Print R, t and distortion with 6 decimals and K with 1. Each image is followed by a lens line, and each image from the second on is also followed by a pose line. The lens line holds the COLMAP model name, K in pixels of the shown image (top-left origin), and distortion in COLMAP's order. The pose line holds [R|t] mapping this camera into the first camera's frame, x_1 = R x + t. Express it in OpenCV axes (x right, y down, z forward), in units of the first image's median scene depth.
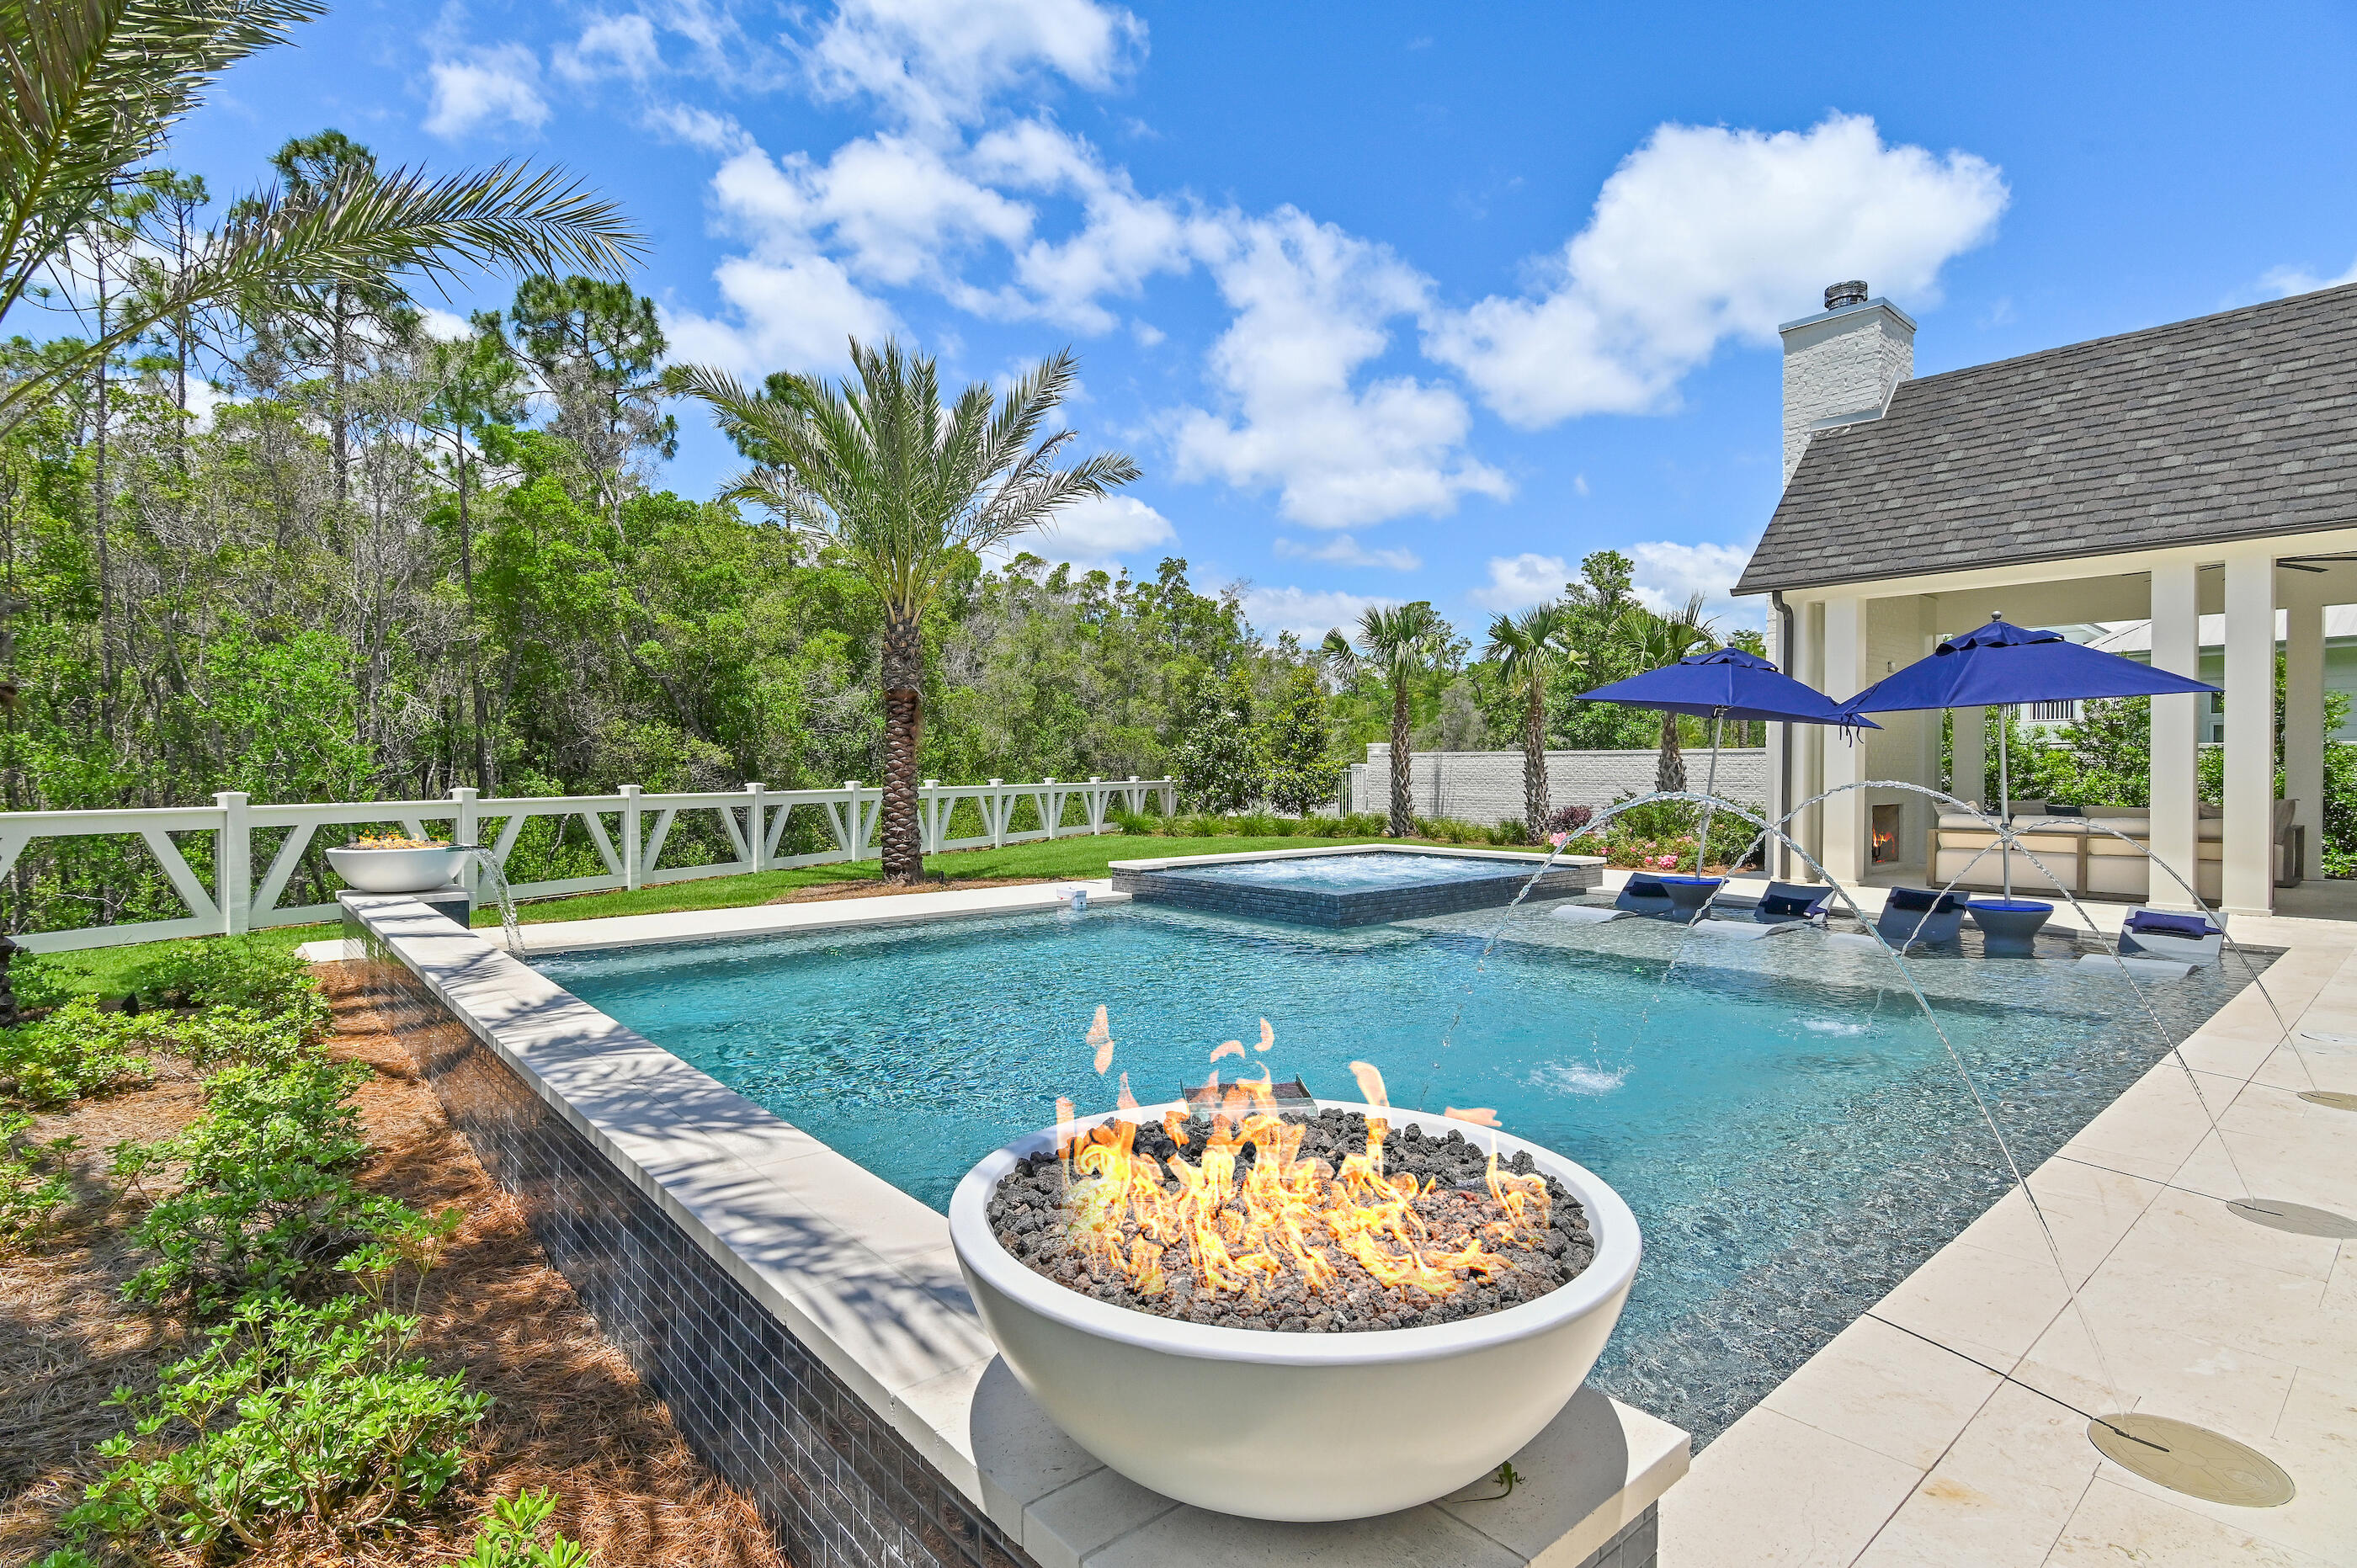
lens RADIAL K [[1168.2, 0, 1178.5], [0, 1168.2, 784.0], [0, 0, 1]] dist [-0.021213, -0.000095]
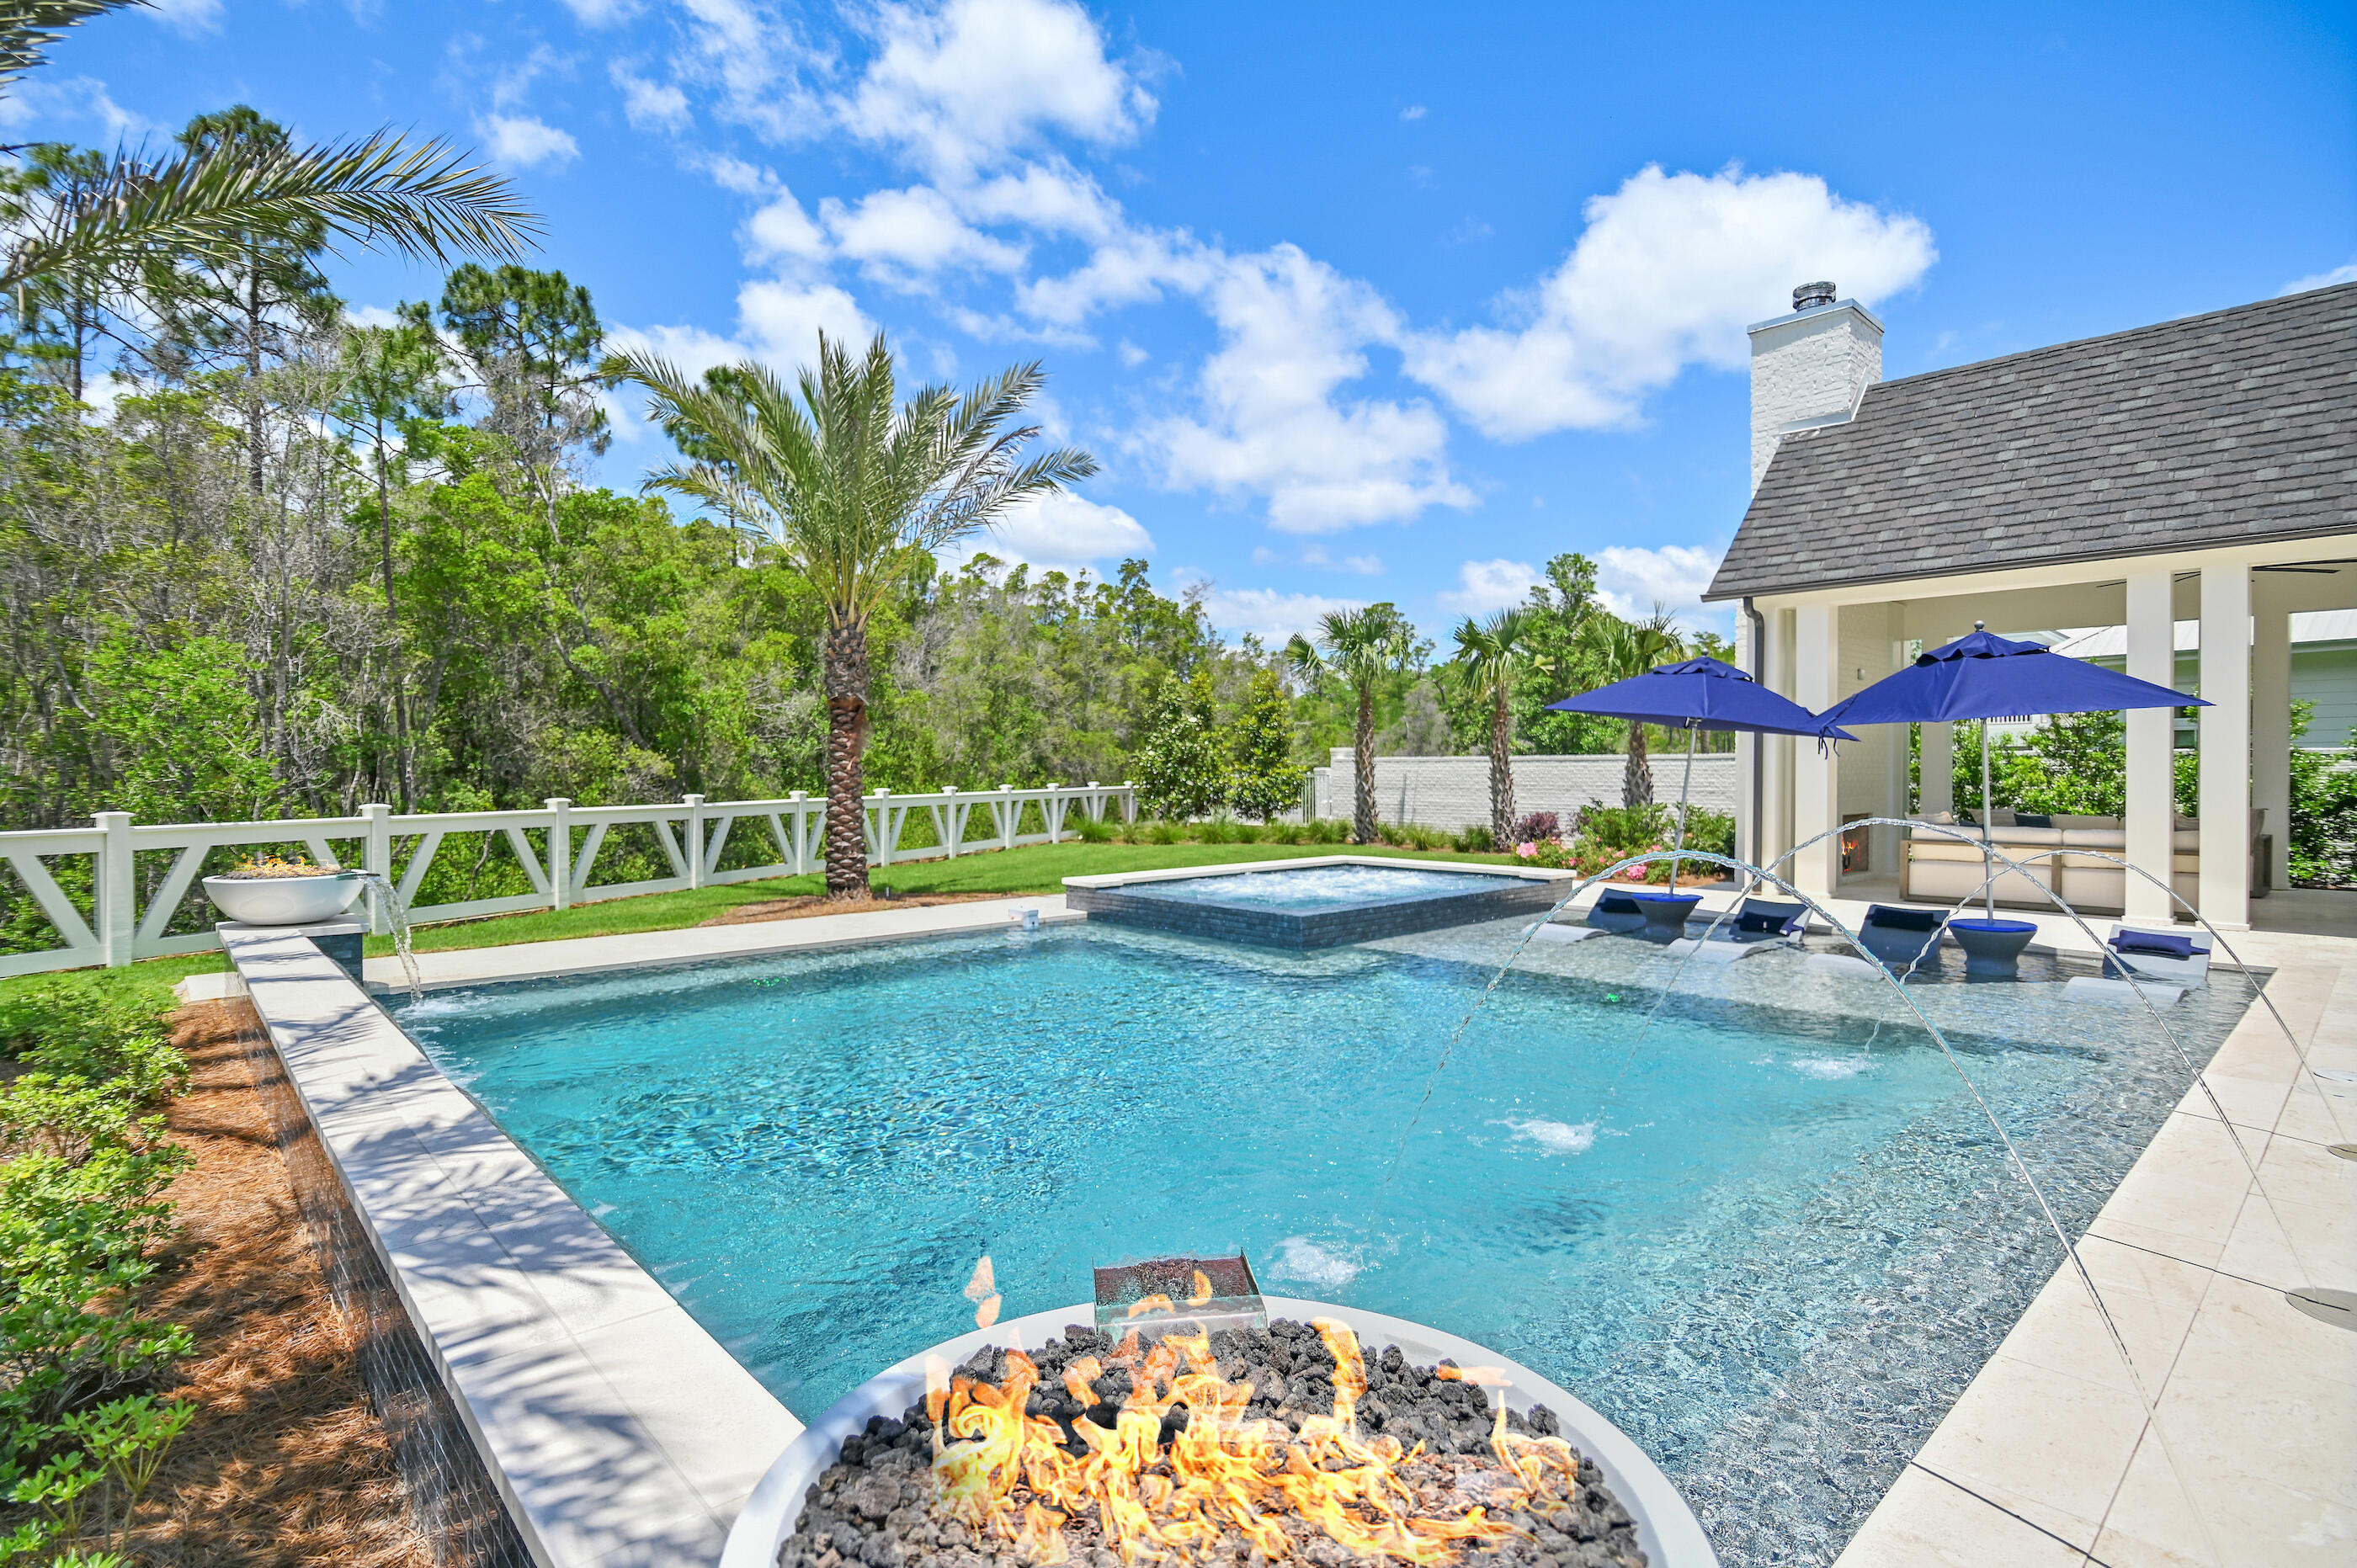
lens RADIAL K [[1174.4, 0, 1177.8], [0, 1174.4, 782.2], [0, 0, 1]] dist [-0.023556, 0.000472]
pose [[0.999535, -0.002321, 0.030409, 0.005083], [0.002398, 0.999994, -0.002486, -0.008496], [-0.030403, 0.002558, 0.999534, 0.030732]]
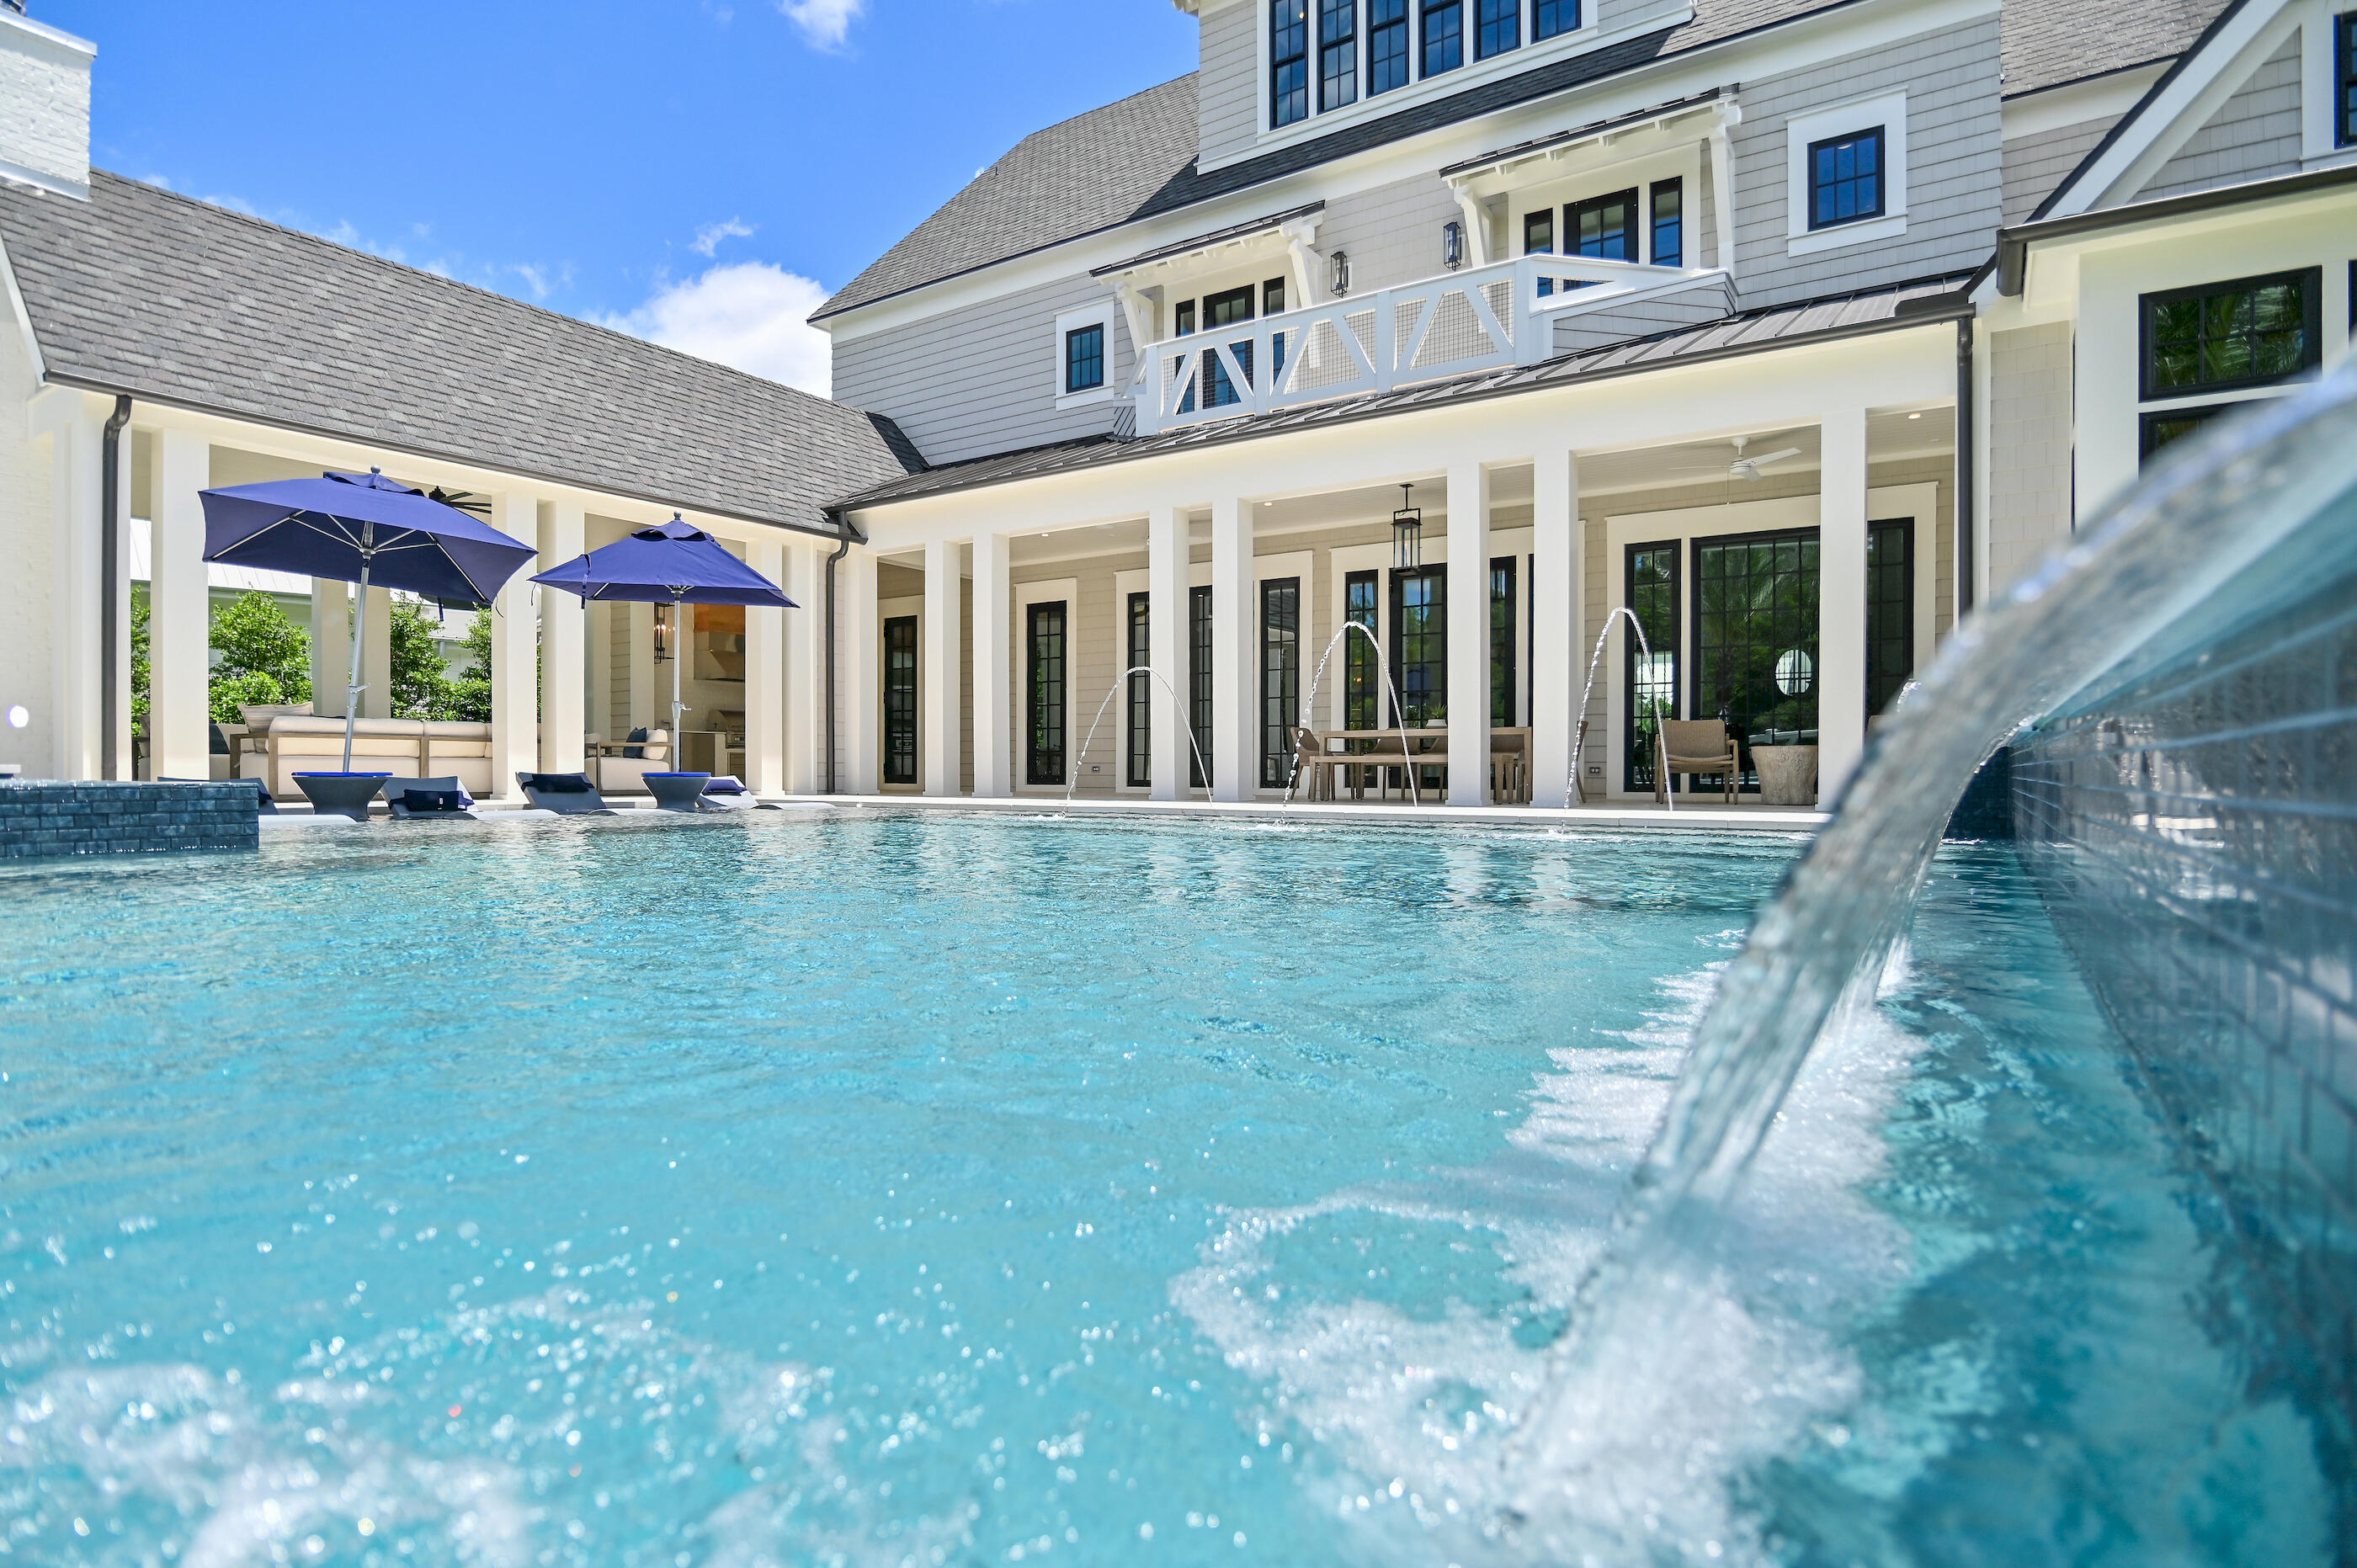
lens RADIAL K [[1198.7, 0, 1178.5], [0, 1198.7, 784.0], [0, 0, 1]] dist [-0.020788, -0.000367]
pose [[-0.276121, -0.007640, 0.961093, -0.337768], [0.011232, 0.999874, 0.011175, 0.066919], [-0.961057, 0.013881, -0.276000, 0.539437]]
